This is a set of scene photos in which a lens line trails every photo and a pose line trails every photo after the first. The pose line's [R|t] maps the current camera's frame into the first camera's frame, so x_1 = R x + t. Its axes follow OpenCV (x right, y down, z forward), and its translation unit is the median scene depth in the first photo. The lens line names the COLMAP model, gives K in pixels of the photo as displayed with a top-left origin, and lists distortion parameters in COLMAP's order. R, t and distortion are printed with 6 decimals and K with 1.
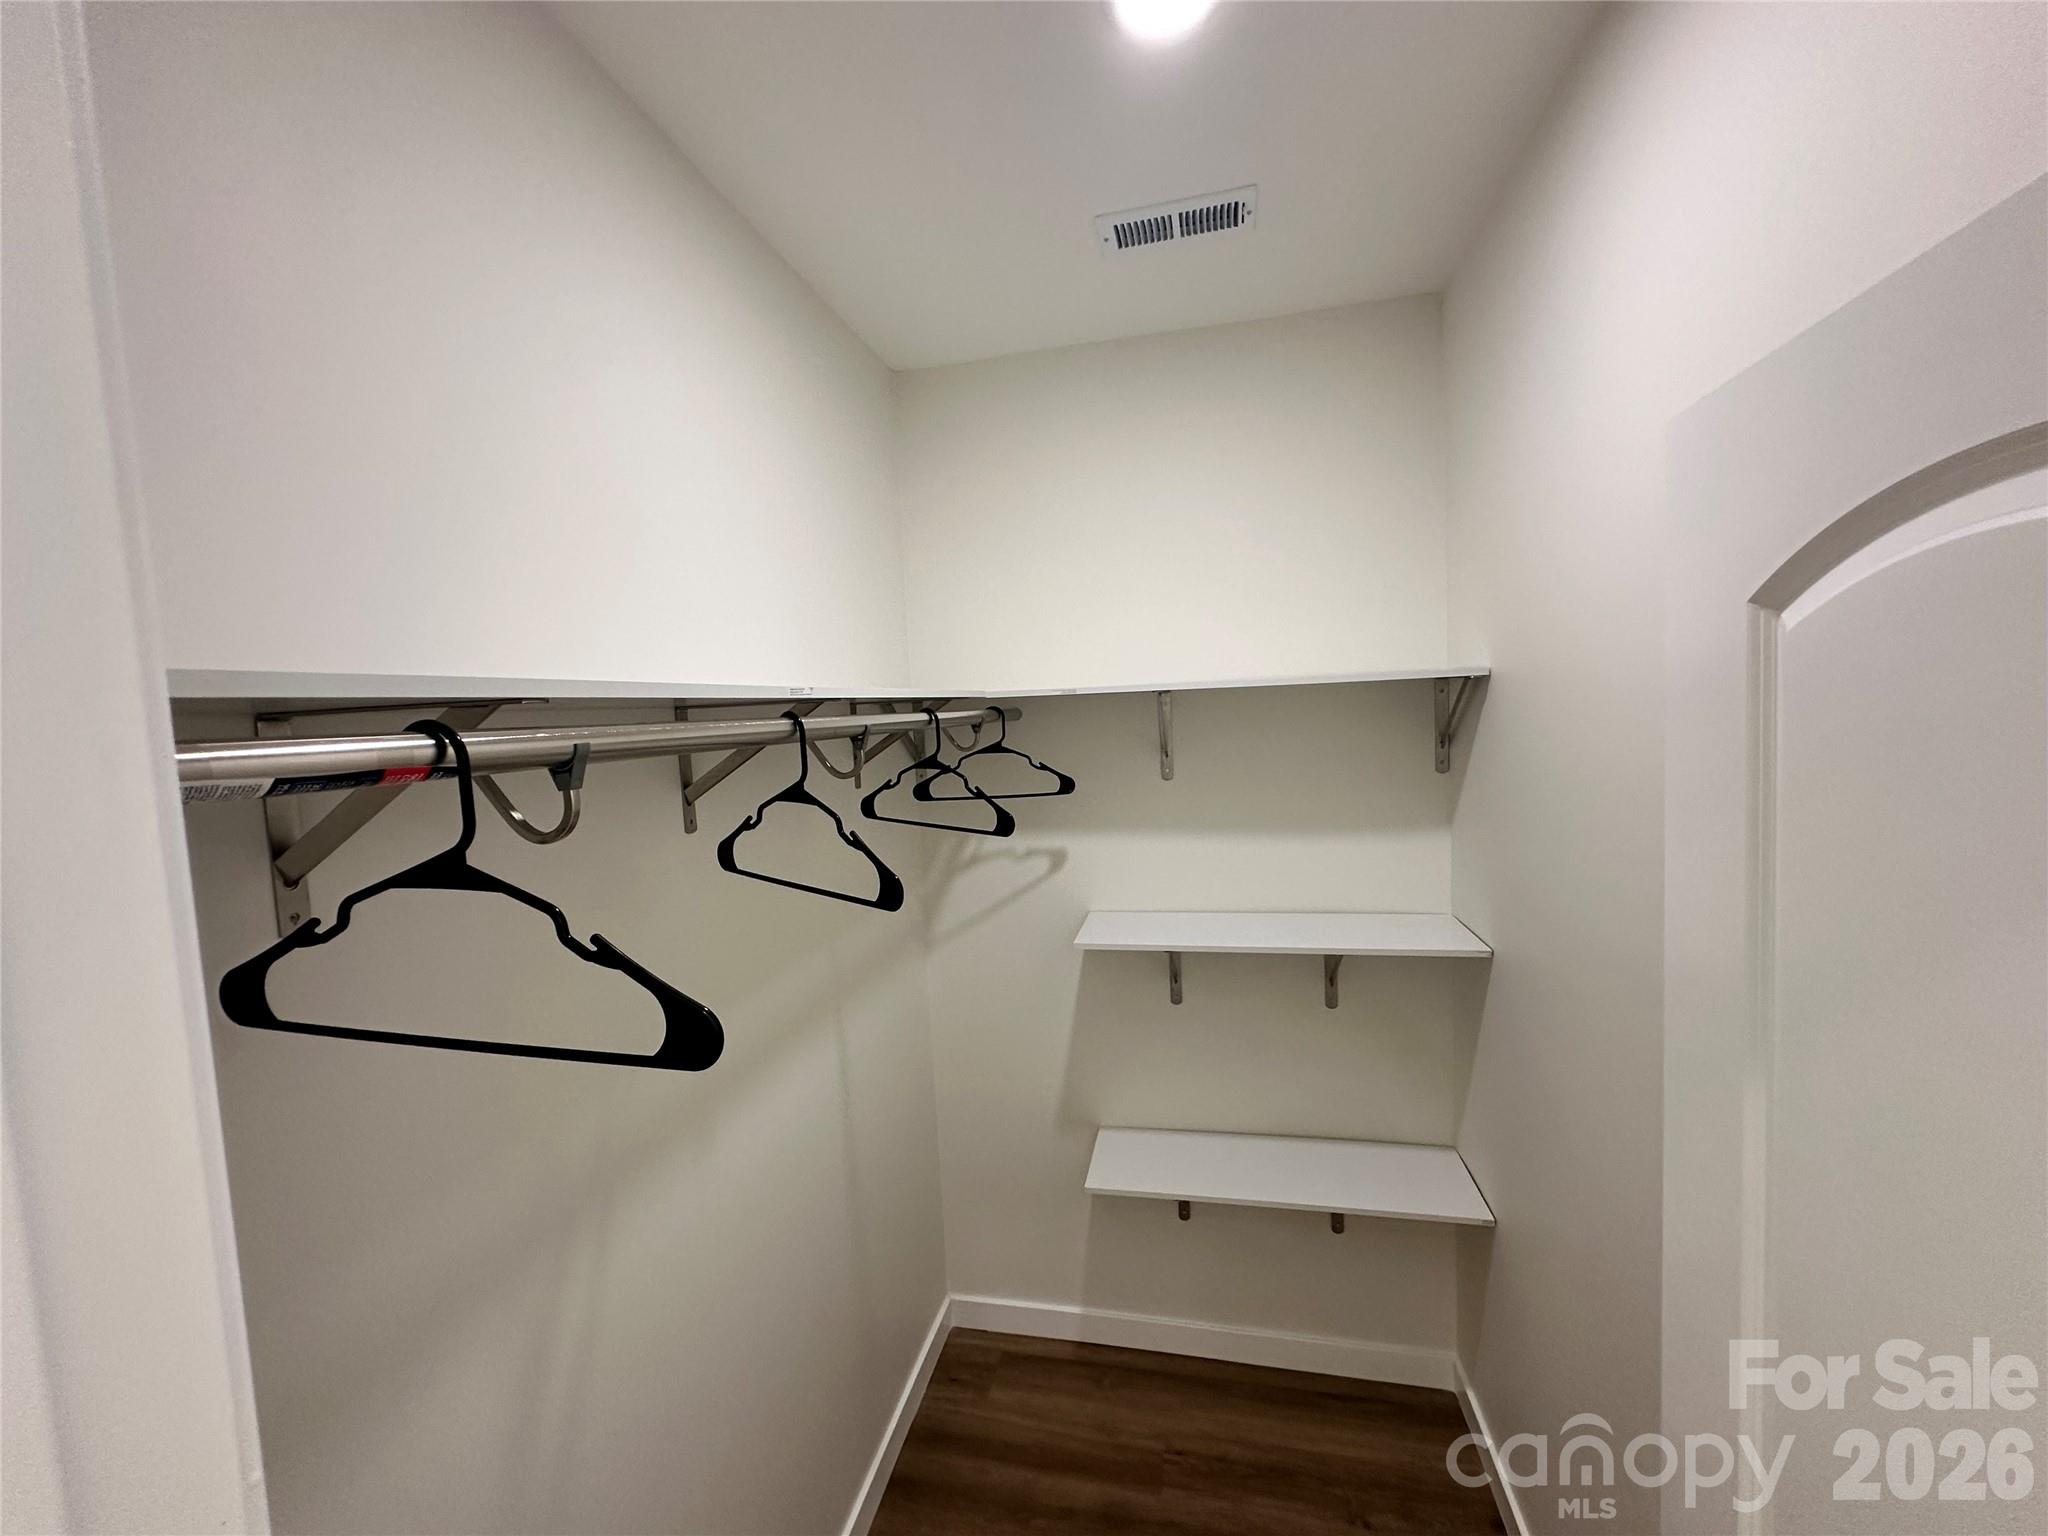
lens RADIAL K [[816.1, 0, 1023.3], [0, 816.1, 767.9], [0, 0, 1]] dist [0.008305, -0.000374]
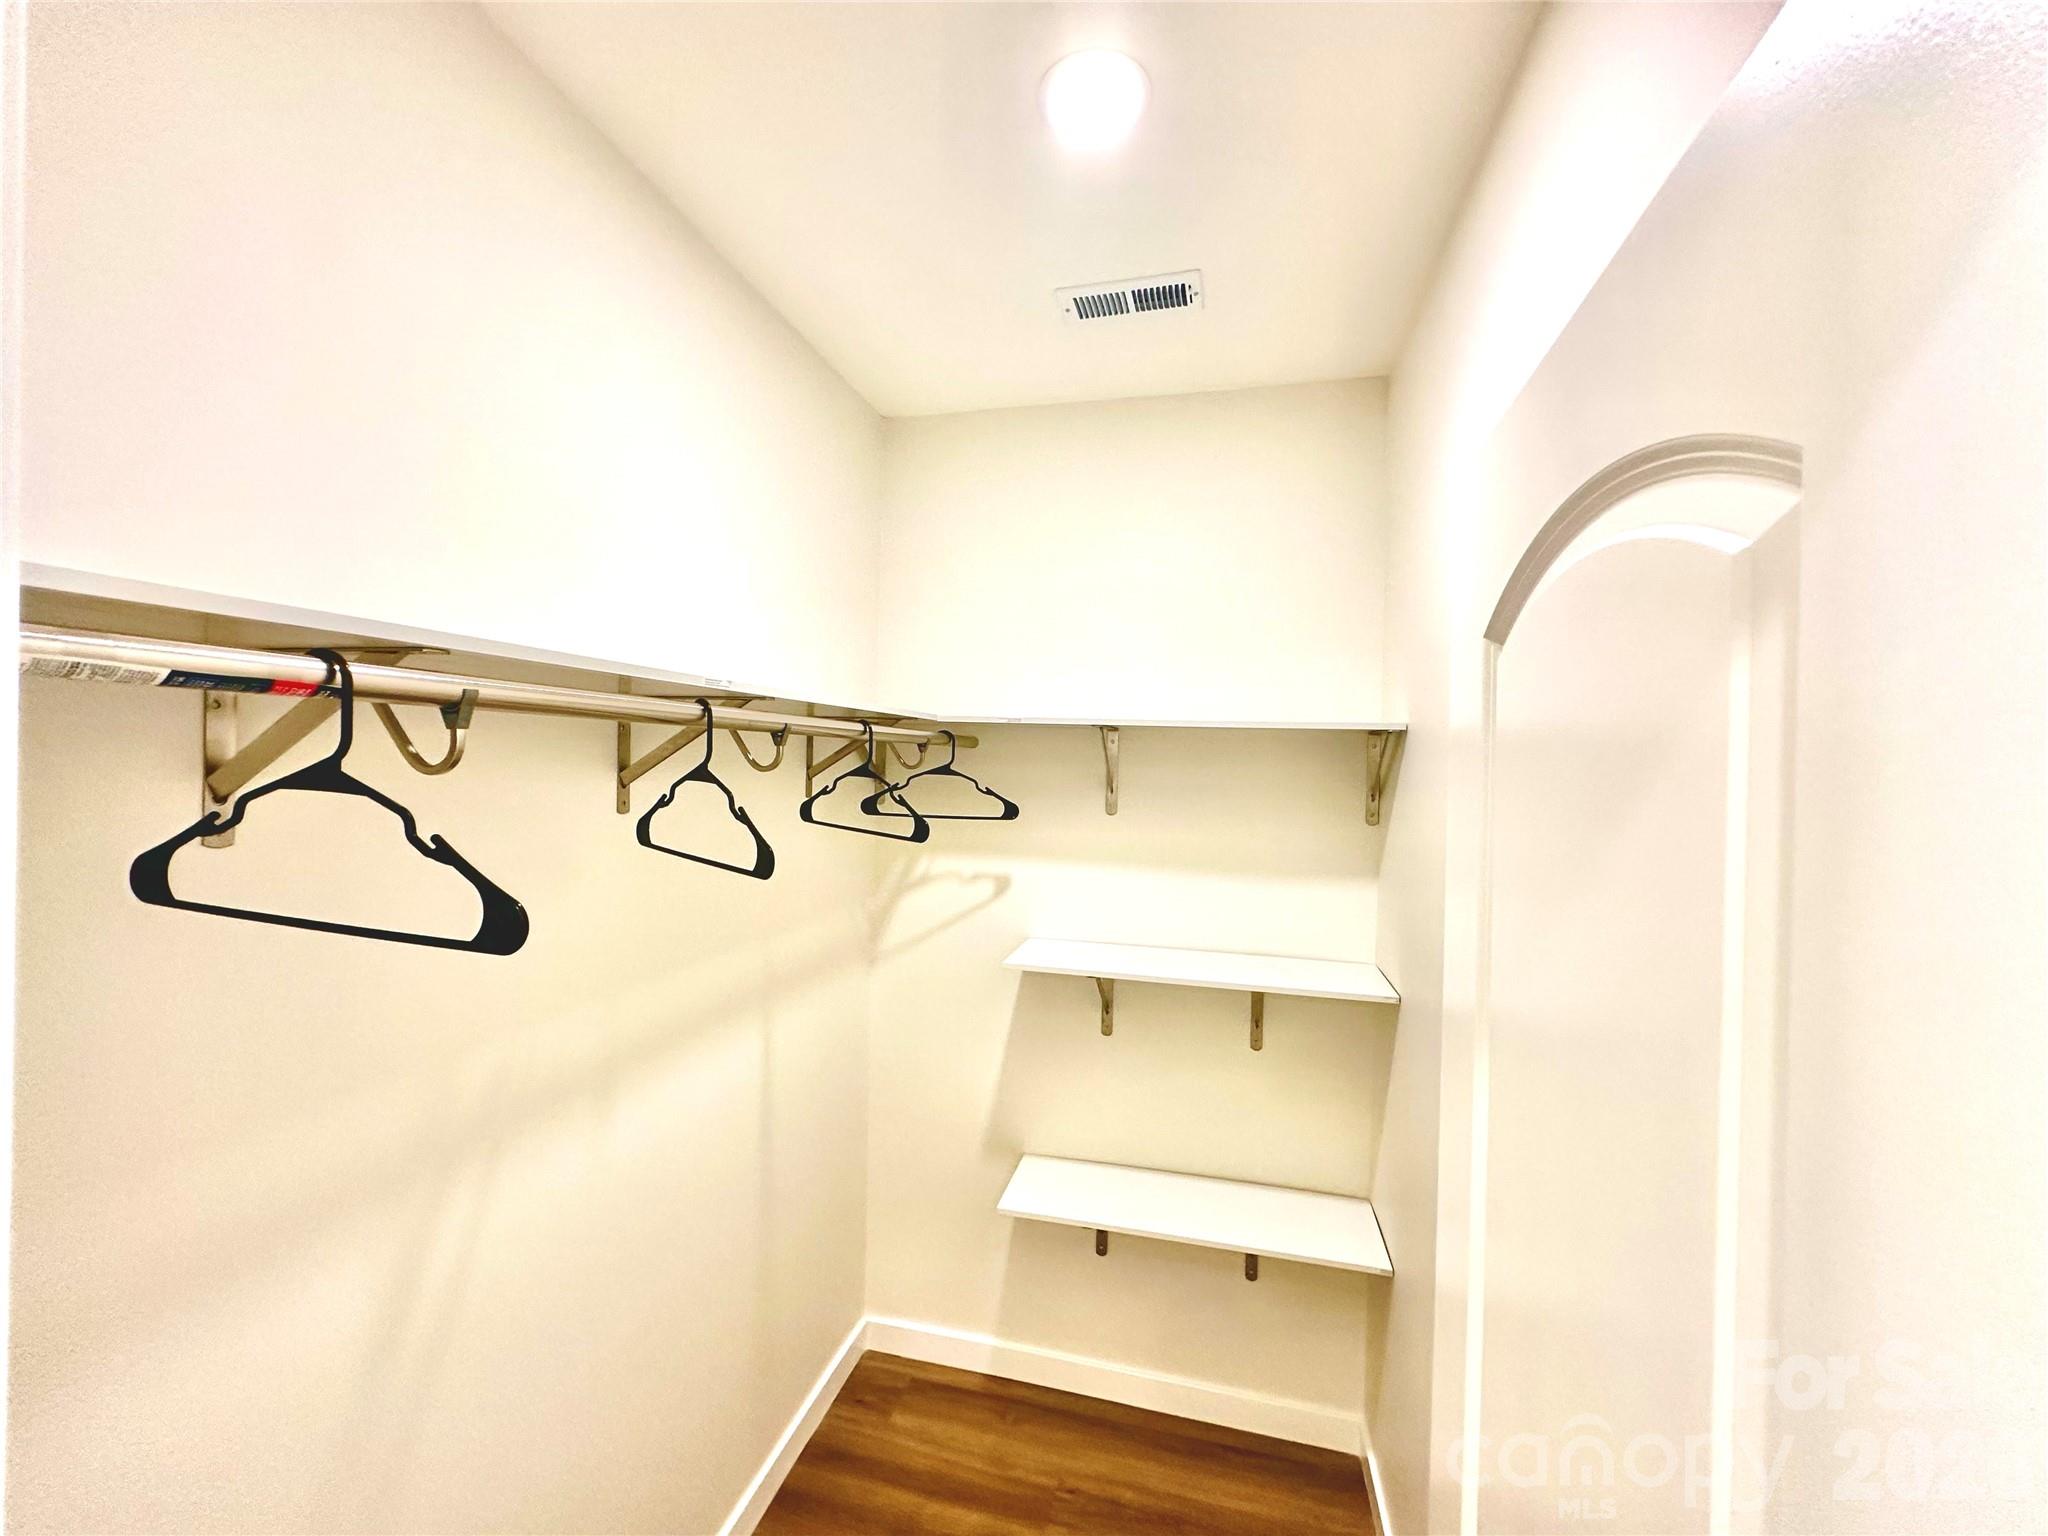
lens RADIAL K [[816.1, 0, 1020.7], [0, 816.1, 767.5], [0, 0, 1]] dist [0.008305, -0.000374]
pose [[0.997105, 0.071185, -0.026720, 0.095087], [-0.072762, 0.995319, -0.063606, 0.033225], [0.022067, 0.065366, 0.997617, -0.046890]]
